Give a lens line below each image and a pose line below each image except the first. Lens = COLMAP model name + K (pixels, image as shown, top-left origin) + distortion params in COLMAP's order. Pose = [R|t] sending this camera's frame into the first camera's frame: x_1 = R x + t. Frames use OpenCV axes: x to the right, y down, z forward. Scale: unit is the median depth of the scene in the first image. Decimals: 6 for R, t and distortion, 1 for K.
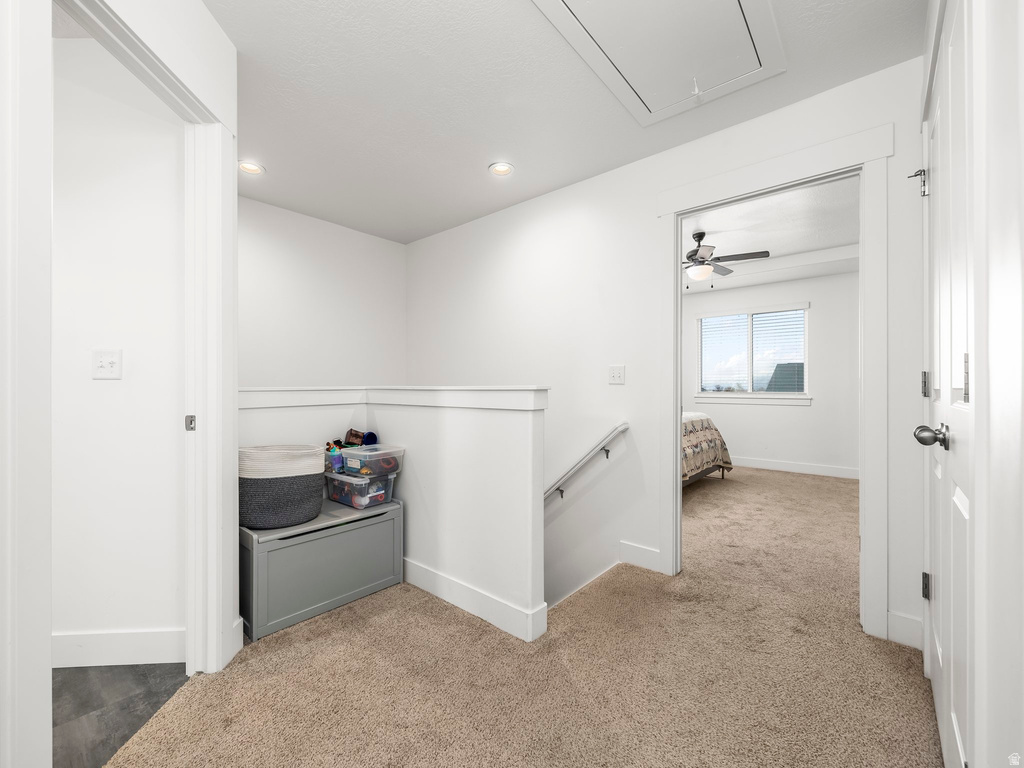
lens RADIAL K [[434.8, 0, 511.0], [0, 434.8, 381.1], [0, 0, 1]] dist [-0.000203, -0.000723]
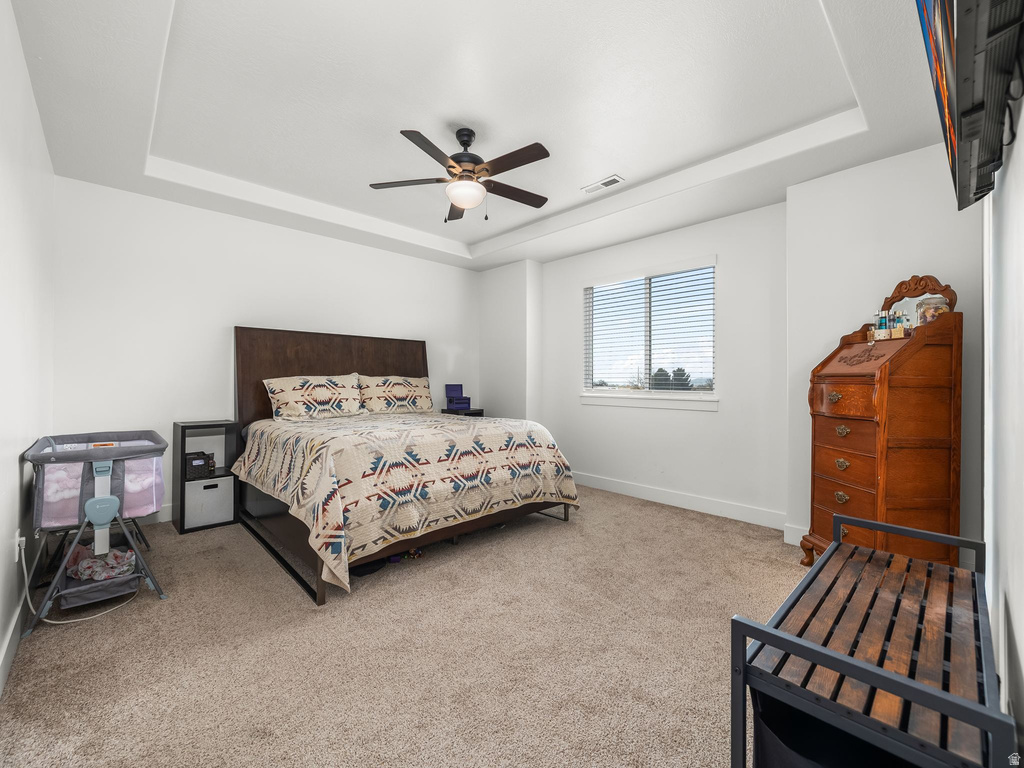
lens RADIAL K [[434.8, 0, 511.0], [0, 434.8, 381.1], [0, 0, 1]] dist [-0.000203, -0.000723]
pose [[0.994965, 0.002166, -0.100201, 0.514277], [-0.001141, 0.999946, 0.010288, 0.004691], [0.100218, -0.010122, 0.994914, 0.364768]]
